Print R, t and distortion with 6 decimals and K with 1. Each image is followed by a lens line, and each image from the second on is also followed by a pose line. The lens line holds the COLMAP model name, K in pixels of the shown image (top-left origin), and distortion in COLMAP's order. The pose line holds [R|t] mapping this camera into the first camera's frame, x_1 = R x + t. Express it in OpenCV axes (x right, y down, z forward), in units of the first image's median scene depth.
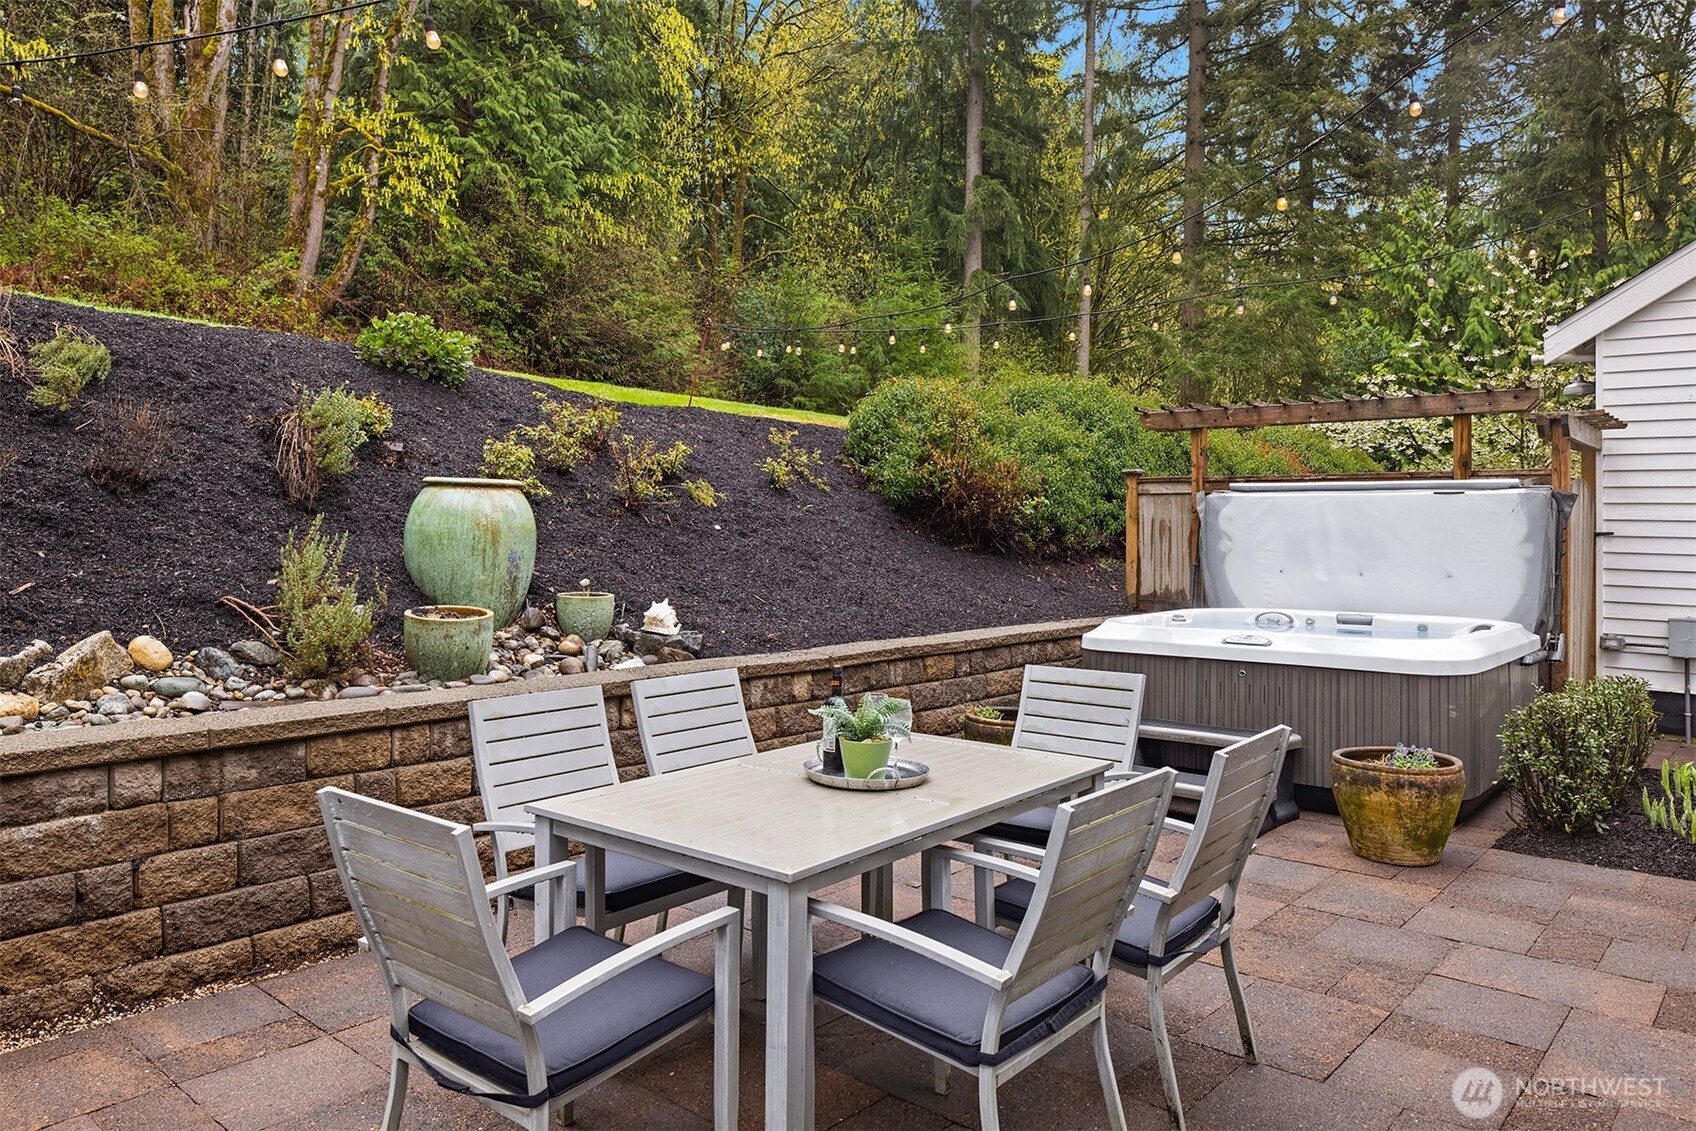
lens RADIAL K [[1140.0, 0, 843.2], [0, 1140.0, 521.2], [0, 0, 1]] dist [-0.001588, -0.000691]
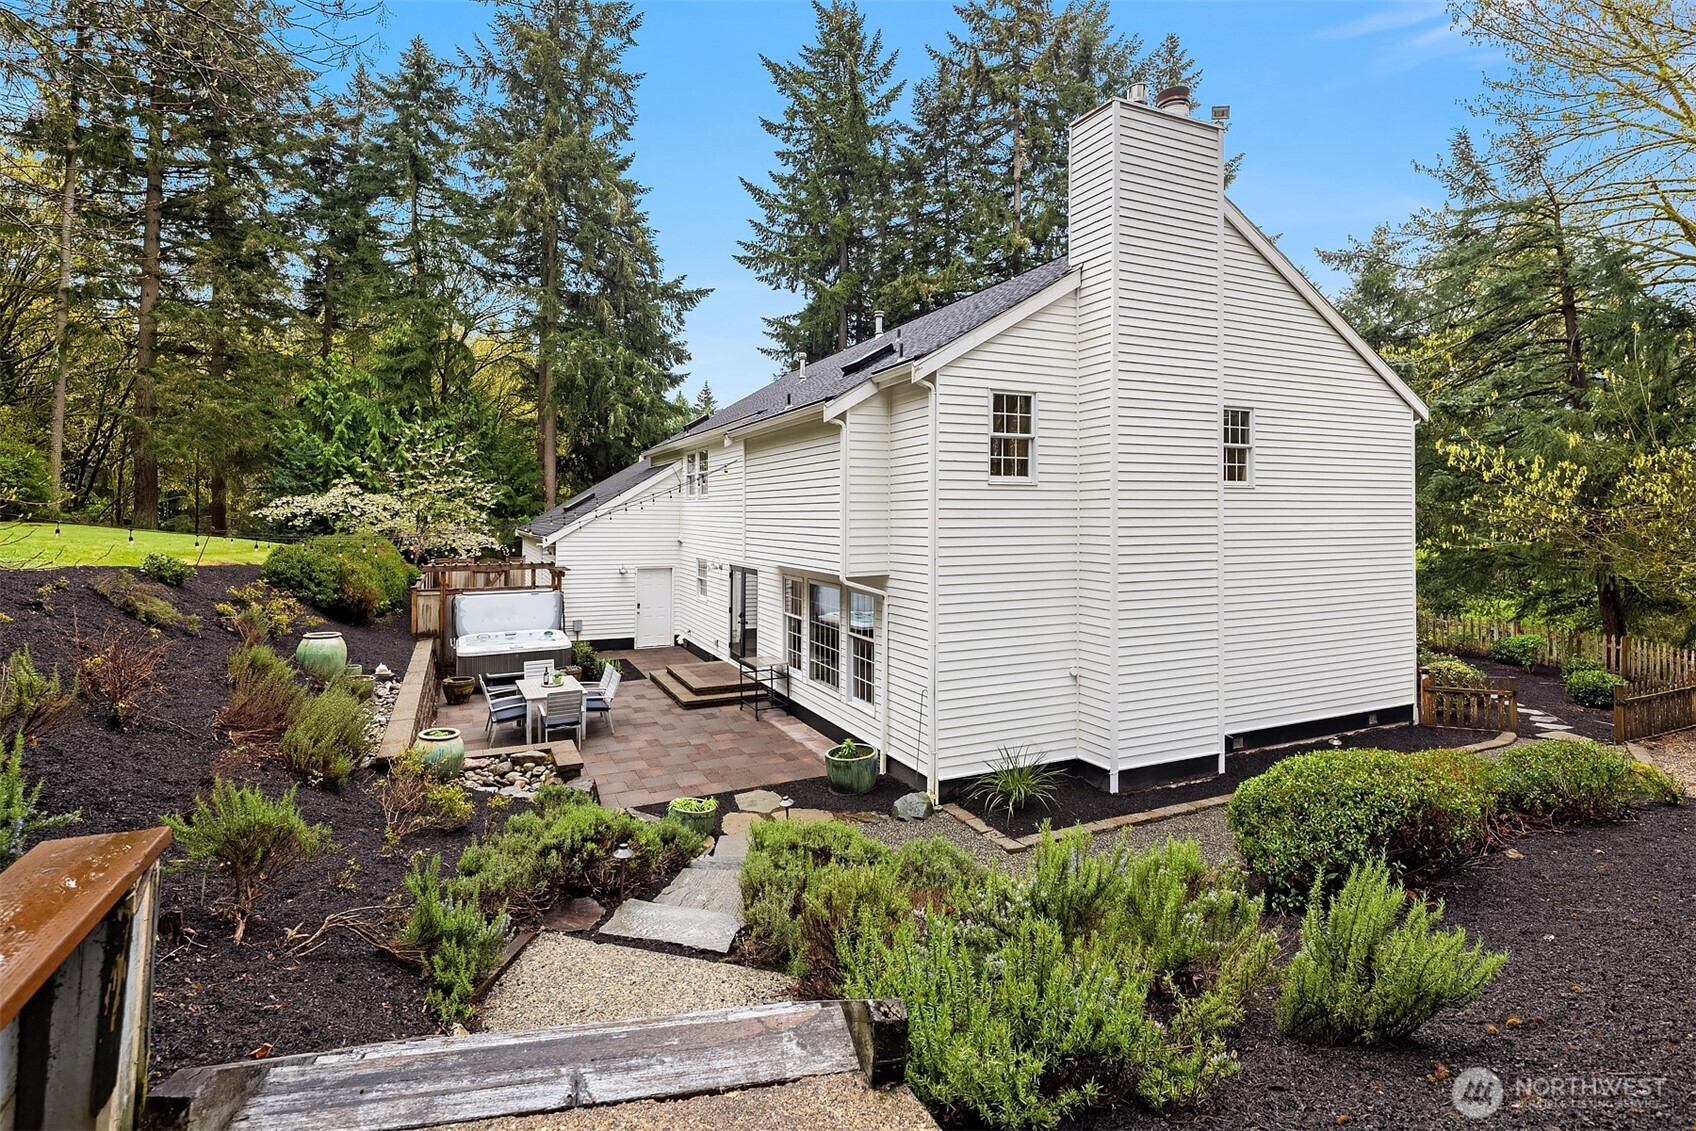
lens RADIAL K [[815.9, 0, 857.3], [0, 815.9, 497.1], [0, 0, 1]] dist [-0.003909, -0.001970]
pose [[0.388141, 0.009401, 0.921552, -1.110292], [-0.001531, 0.999953, -0.009555, -0.239422], [-0.921599, 0.002298, 0.388137, -0.701373]]
